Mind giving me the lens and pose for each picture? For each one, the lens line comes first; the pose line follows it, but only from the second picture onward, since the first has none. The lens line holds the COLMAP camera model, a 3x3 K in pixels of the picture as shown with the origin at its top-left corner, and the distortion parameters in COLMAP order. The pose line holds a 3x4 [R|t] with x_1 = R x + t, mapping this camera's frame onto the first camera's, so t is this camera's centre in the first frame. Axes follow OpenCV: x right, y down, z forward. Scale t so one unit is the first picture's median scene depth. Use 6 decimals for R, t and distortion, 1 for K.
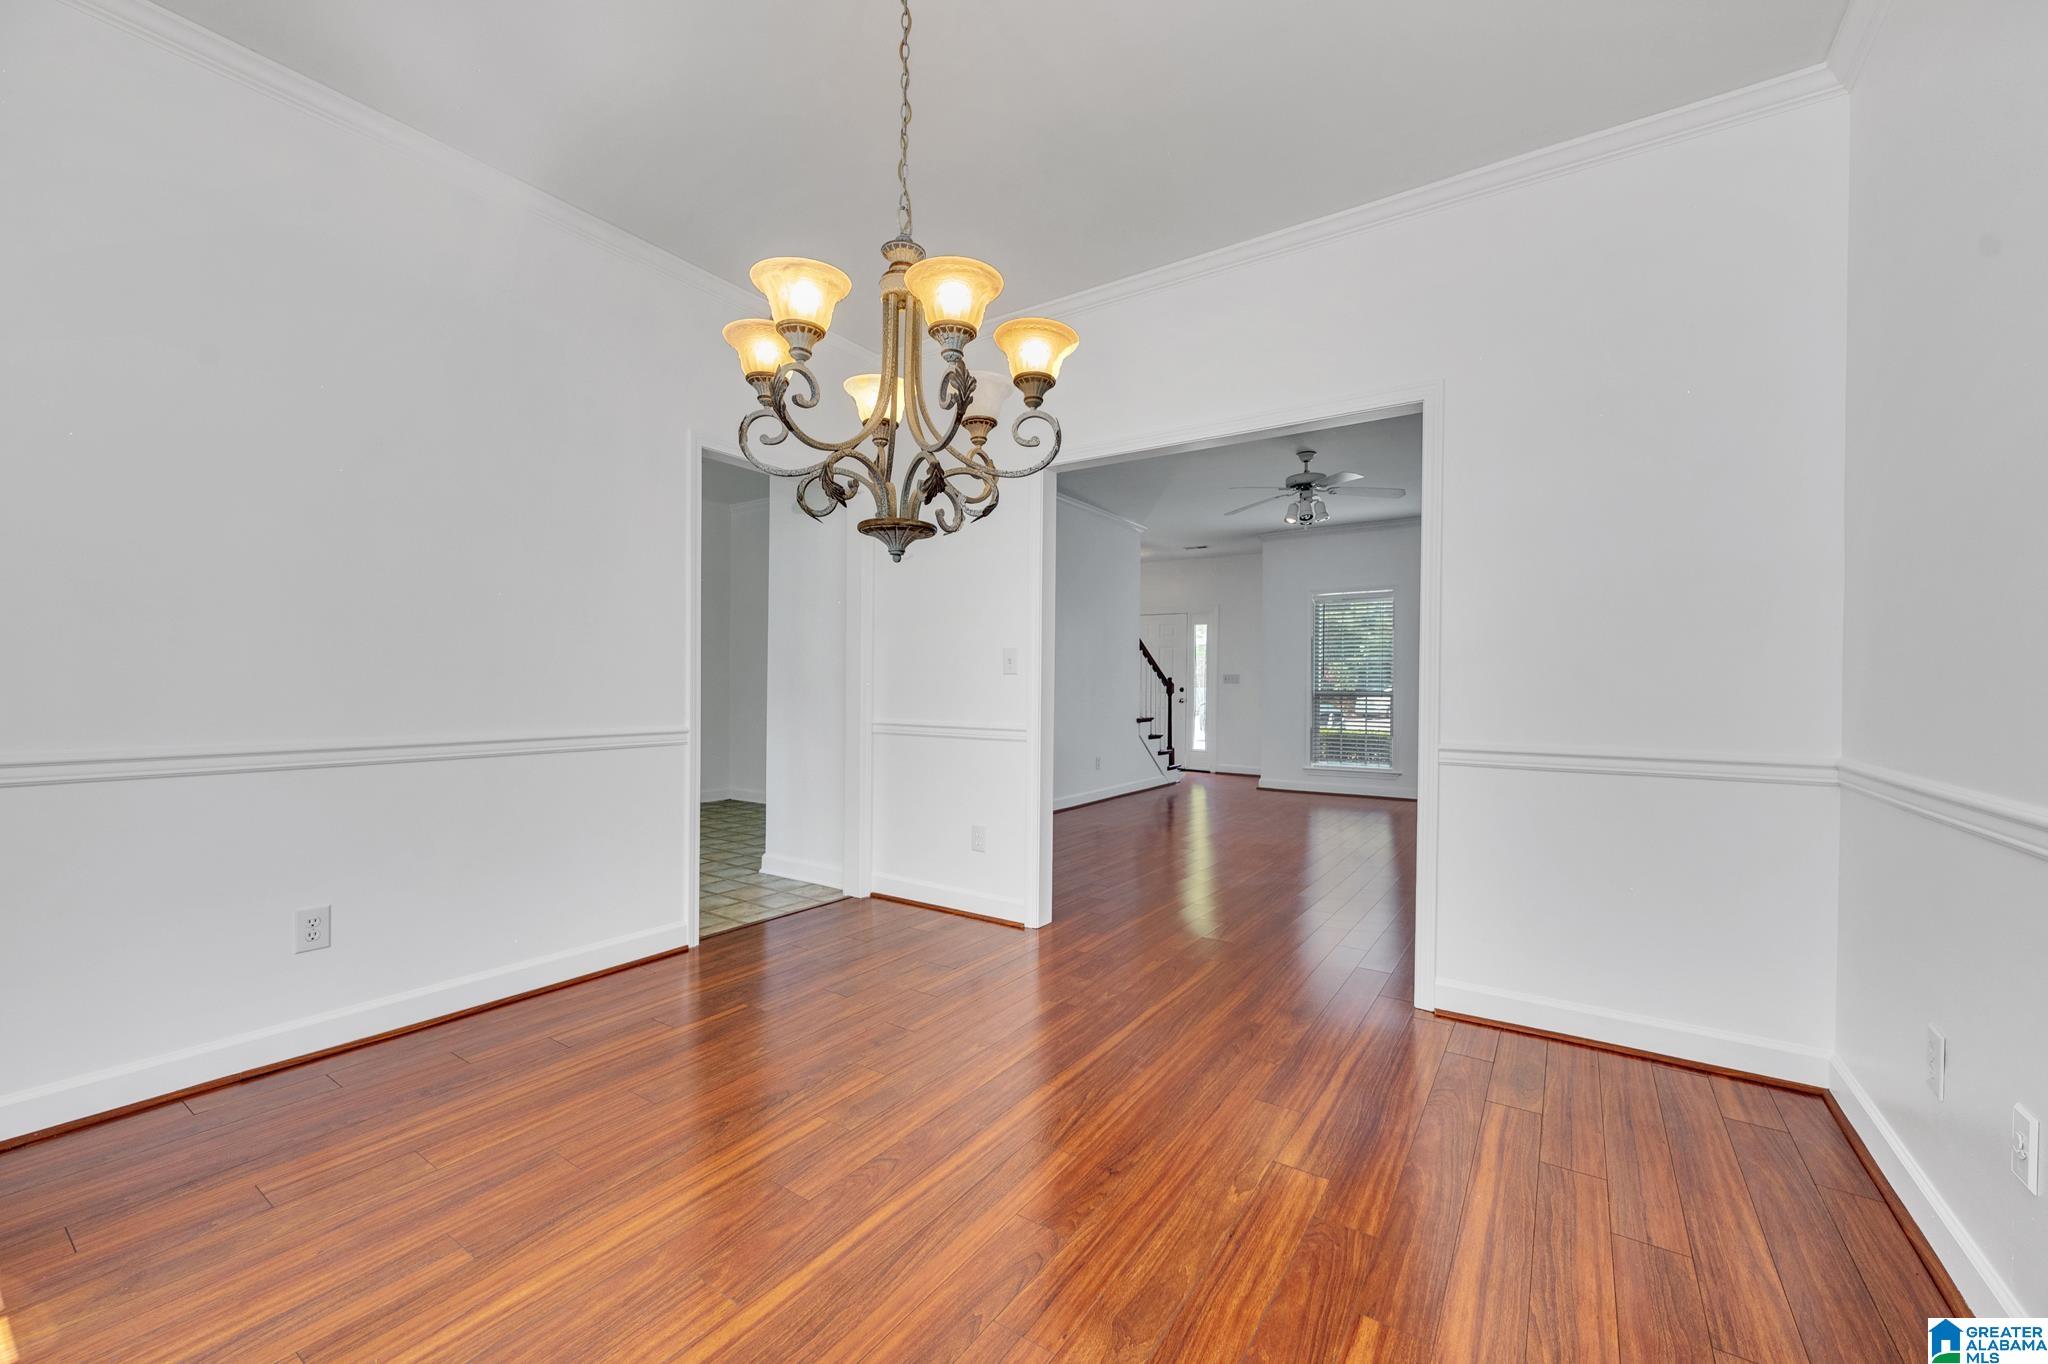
lens RADIAL K [[804.9, 0, 1024.8], [0, 804.9, 686.6], [0, 0, 1]] dist [-0.002569, 0.000222]
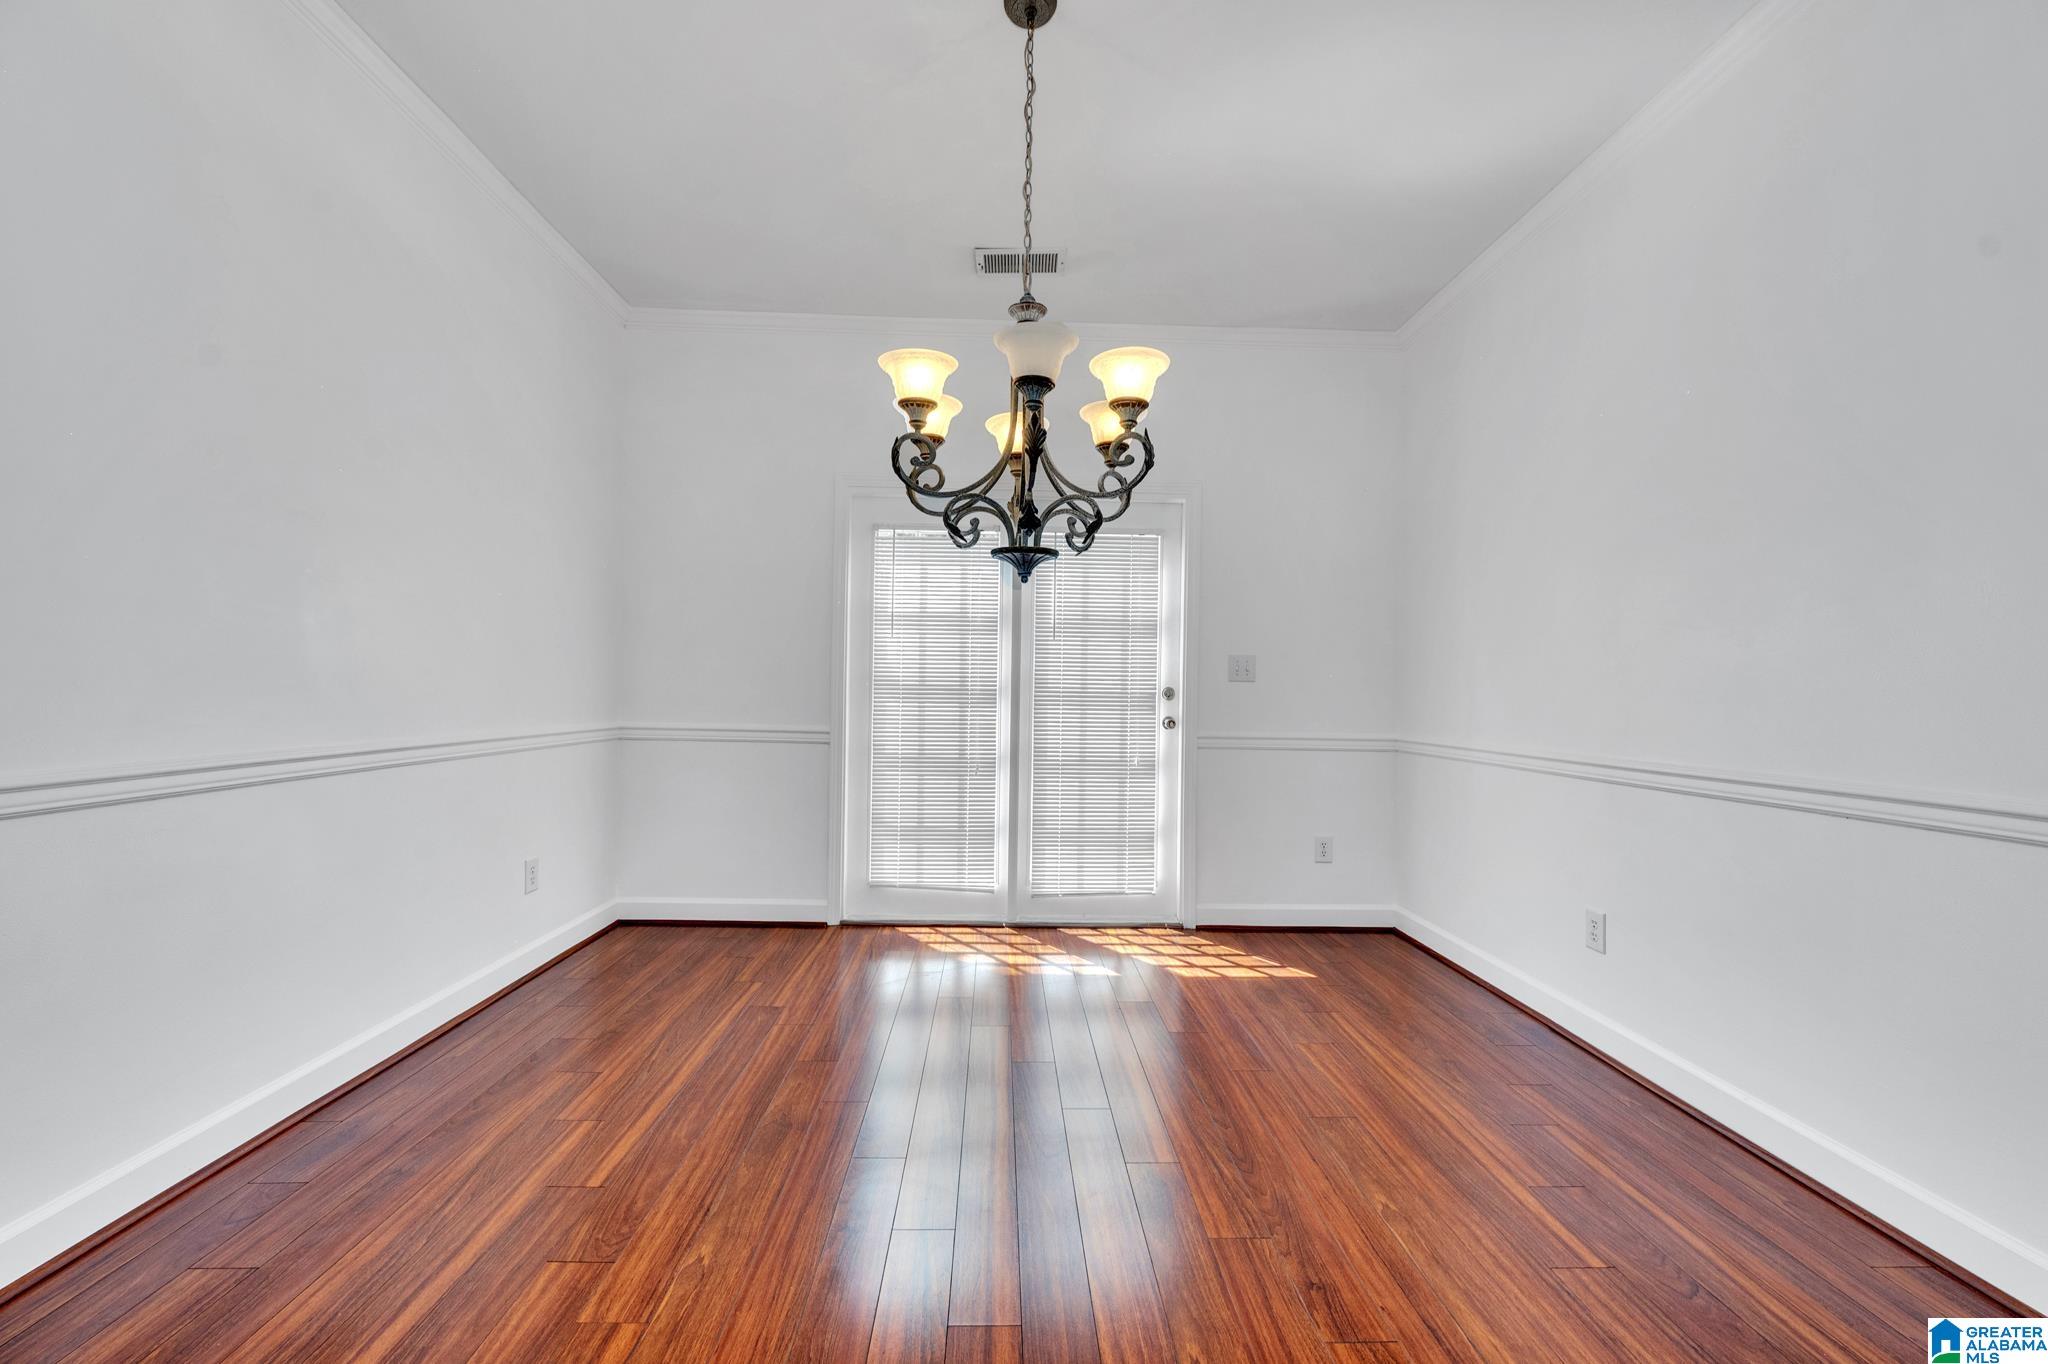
lens RADIAL K [[804.9, 0, 1024.8], [0, 804.9, 686.6], [0, 0, 1]] dist [-0.002569, 0.000222]
pose [[-0.808491, -0.024548, -0.587996, 0.527901], [-0.022341, 0.999690, -0.011017, 0.003758], [0.588084, 0.004229, -0.808789, 1.983479]]
